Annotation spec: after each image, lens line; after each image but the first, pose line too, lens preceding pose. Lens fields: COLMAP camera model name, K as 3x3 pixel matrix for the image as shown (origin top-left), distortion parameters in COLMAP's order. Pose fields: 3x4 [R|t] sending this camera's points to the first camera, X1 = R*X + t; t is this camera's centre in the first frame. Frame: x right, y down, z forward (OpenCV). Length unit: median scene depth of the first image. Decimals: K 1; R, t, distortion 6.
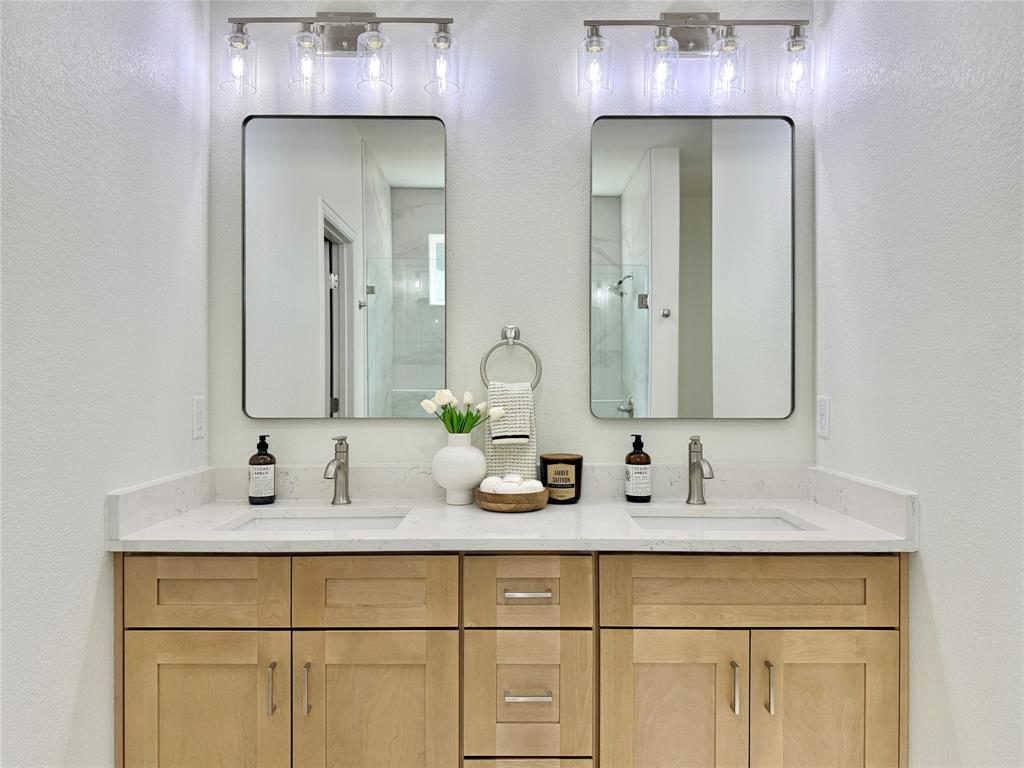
lens RADIAL K [[720.5, 0, 518.0], [0, 720.5, 382.2], [0, 0, 1]] dist [0.050905, -0.070543]
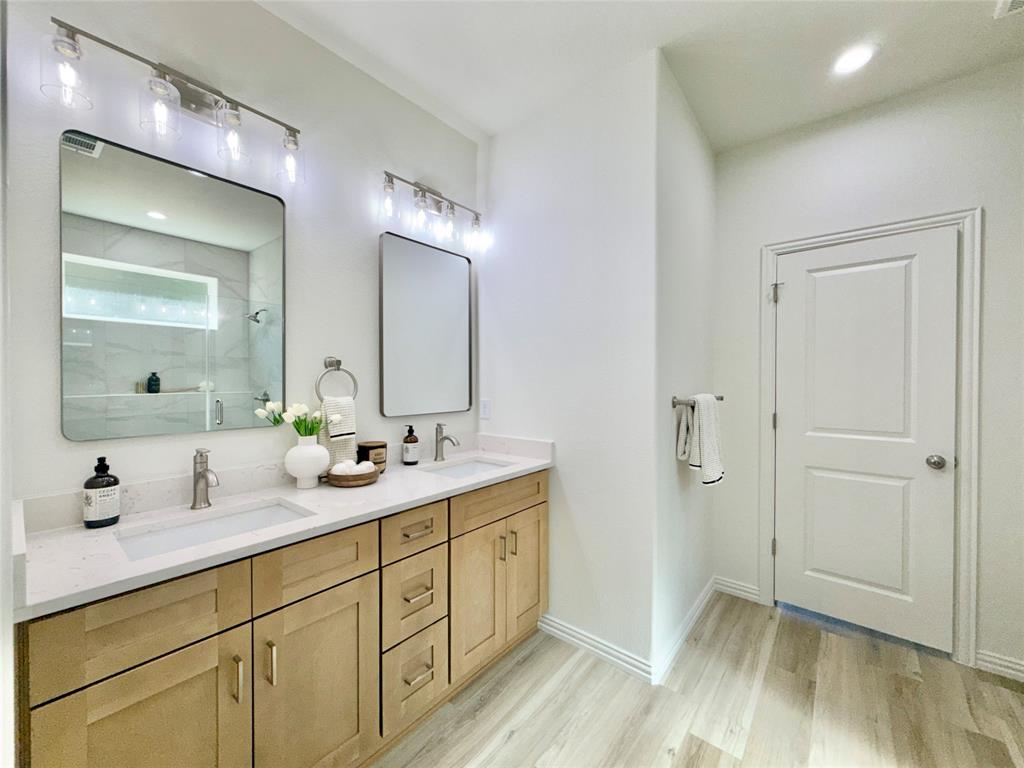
lens RADIAL K [[407.6, 0, 513.4], [0, 407.6, 382.2], [0, 0, 1]] dist [0.000581, 0.001175]
pose [[0.637558, -0.001979, 0.770400, -0.423969], [-0.000210, 0.999996, 0.002743, -0.031921], [-0.770402, -0.001910, 0.637555, 0.205391]]
